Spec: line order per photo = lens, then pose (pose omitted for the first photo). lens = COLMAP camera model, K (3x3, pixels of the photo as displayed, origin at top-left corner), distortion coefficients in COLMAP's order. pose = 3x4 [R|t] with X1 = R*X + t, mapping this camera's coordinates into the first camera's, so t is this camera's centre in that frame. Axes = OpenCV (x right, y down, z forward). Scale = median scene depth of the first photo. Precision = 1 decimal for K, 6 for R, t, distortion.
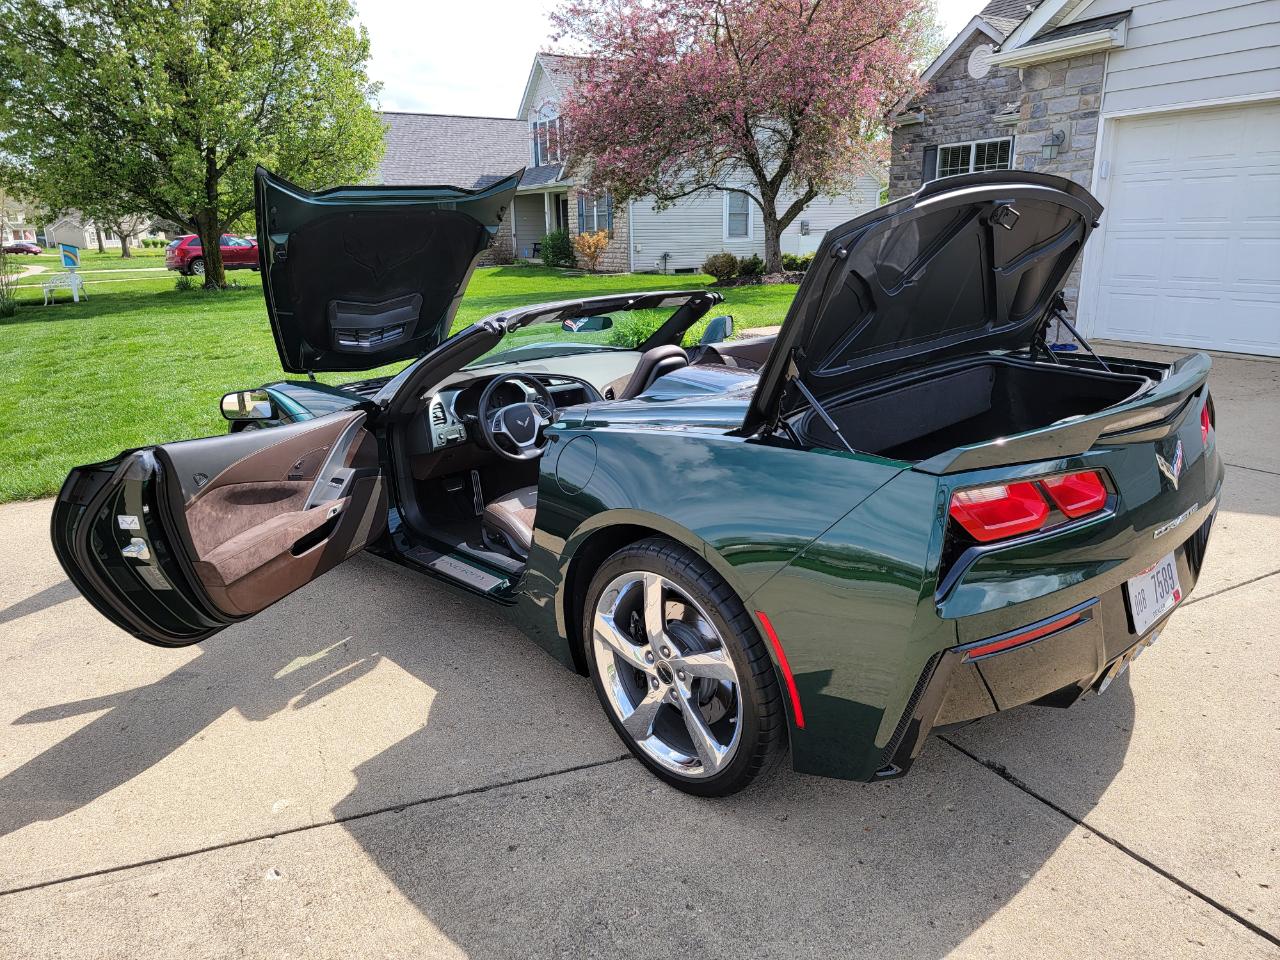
lens RADIAL K [[919.3, 0, 644.4], [0, 919.3, 472.7], [0, 0, 1]] dist [0.093124, -0.082153]
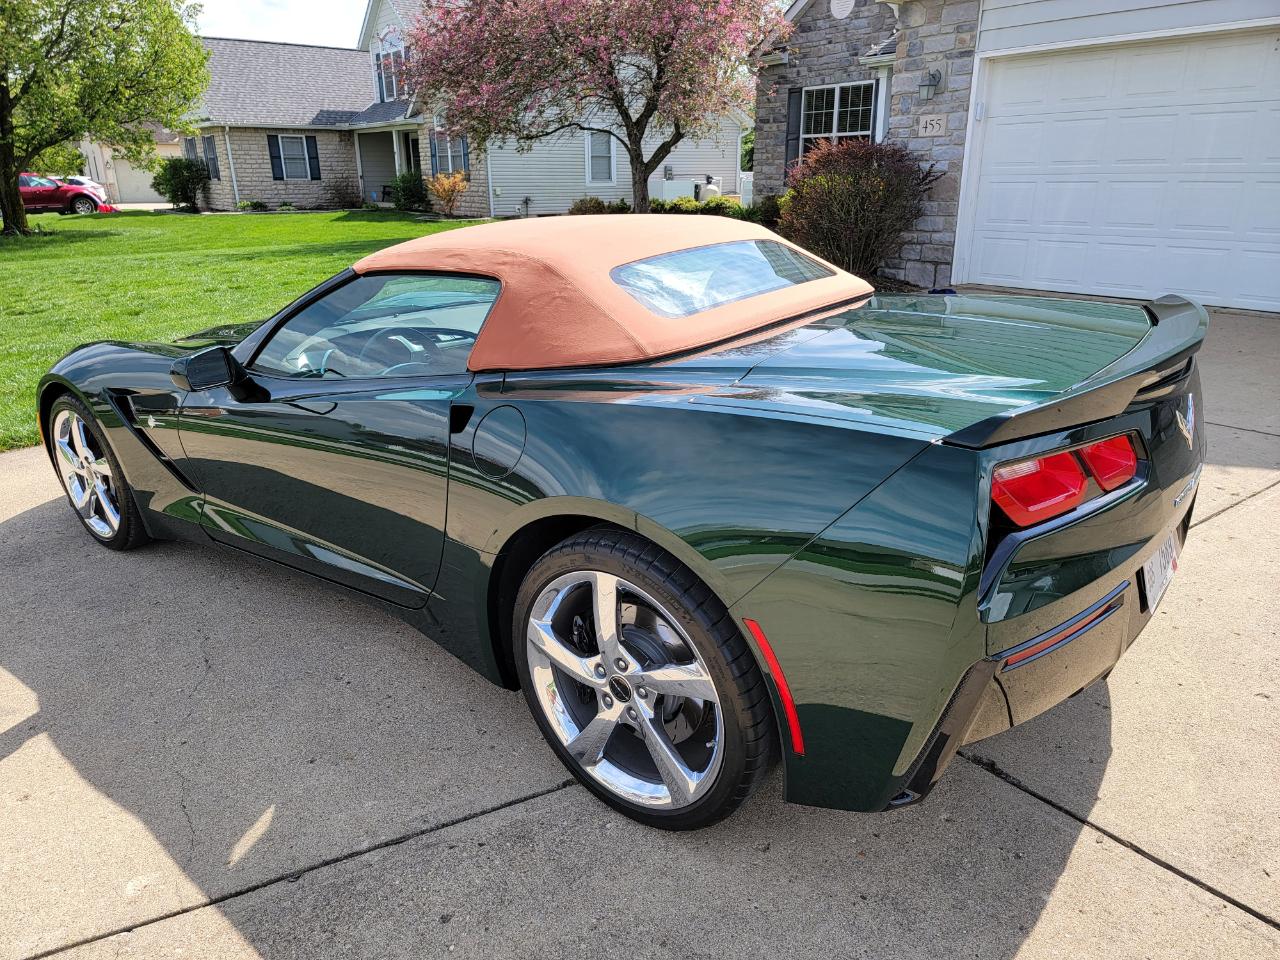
lens RADIAL K [[920.1, 0, 639.9], [0, 920.1, 472.9], [0, 0, 1]] dist [0.090755, -0.080706]
pose [[0.989329, -0.038459, 0.140532, -0.020498], [0.030915, 0.997981, 0.055477, -0.007046], [-0.142382, -0.050541, 0.988521, 0.052263]]
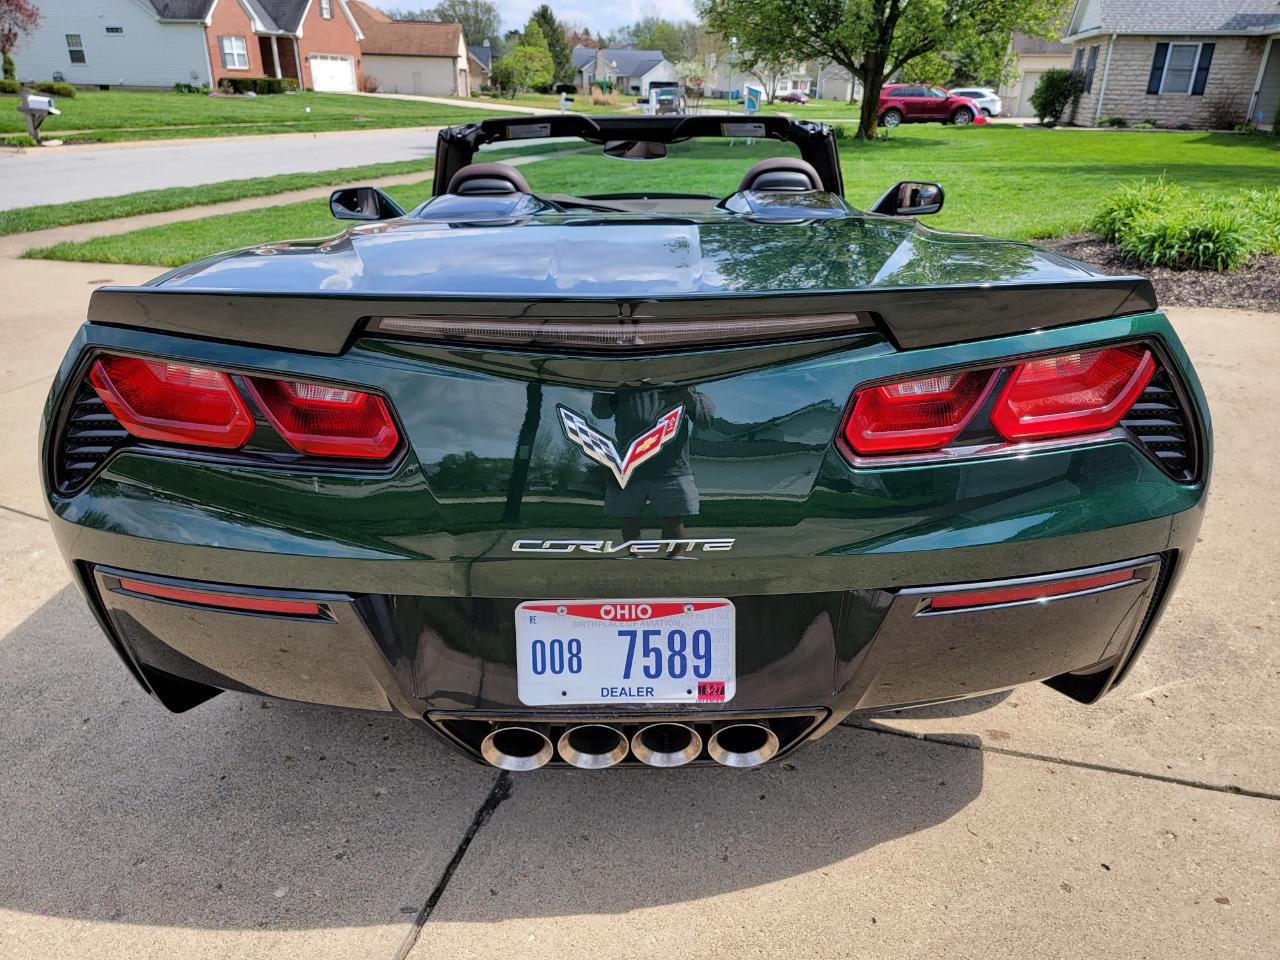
lens RADIAL K [[920.1, 0, 639.9], [0, 920.1, 472.9], [0, 0, 1]] dist [0.090755, -0.080706]
pose [[0.718787, 0.294635, -0.629711, 0.285779], [-0.207000, 0.955377, 0.210728, -0.031888], [0.663699, -0.021119, 0.747701, 0.178637]]
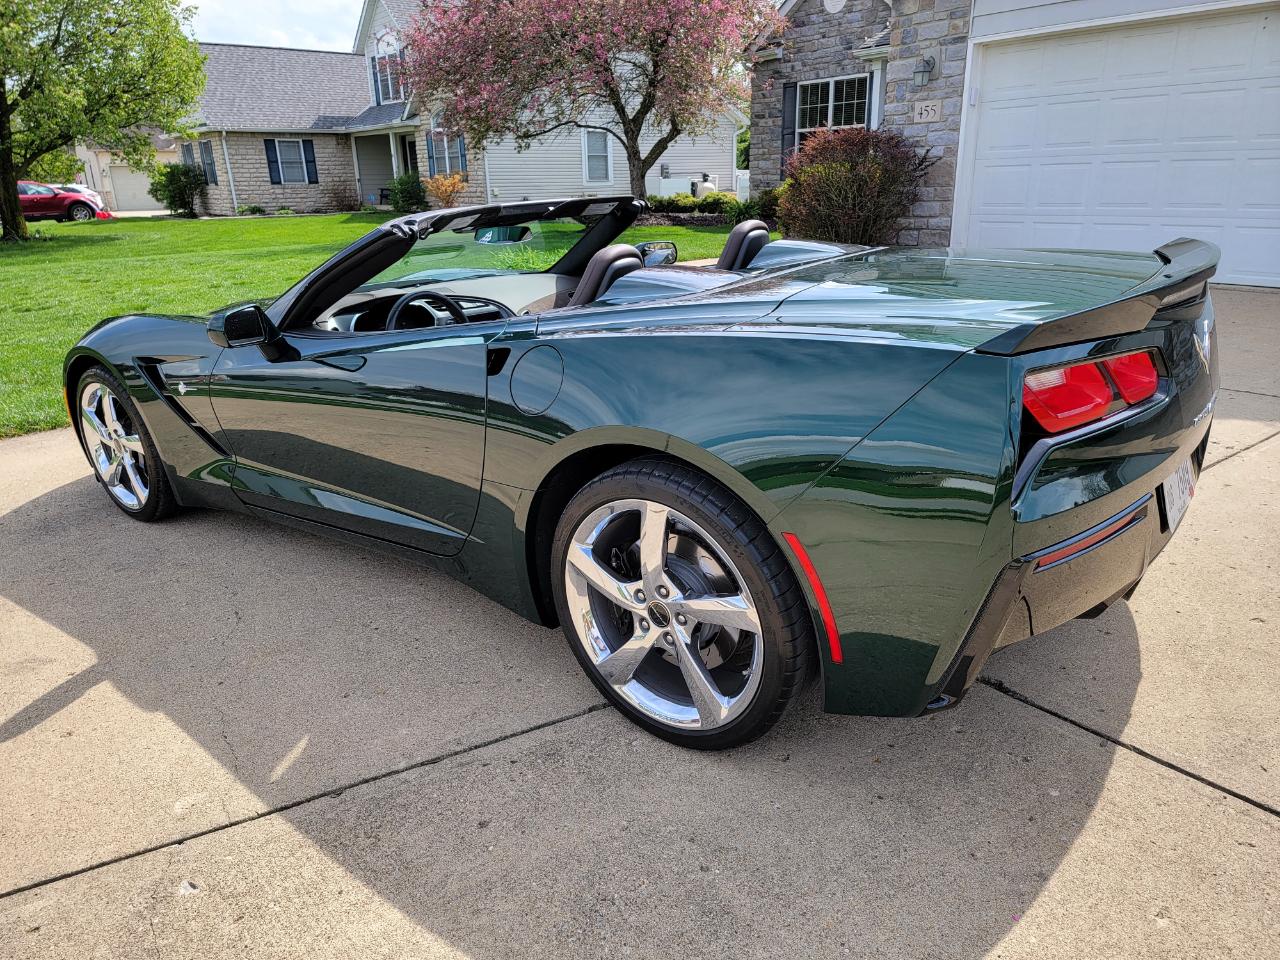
lens RADIAL K [[919.3, 0, 644.4], [0, 919.3, 472.7], [0, 0, 1]] dist [0.093124, -0.082153]
pose [[0.987825, -0.053510, 0.146077, -0.028699], [0.046391, 0.997584, 0.051716, 0.012230], [-0.148492, -0.044310, 0.987920, 0.041298]]
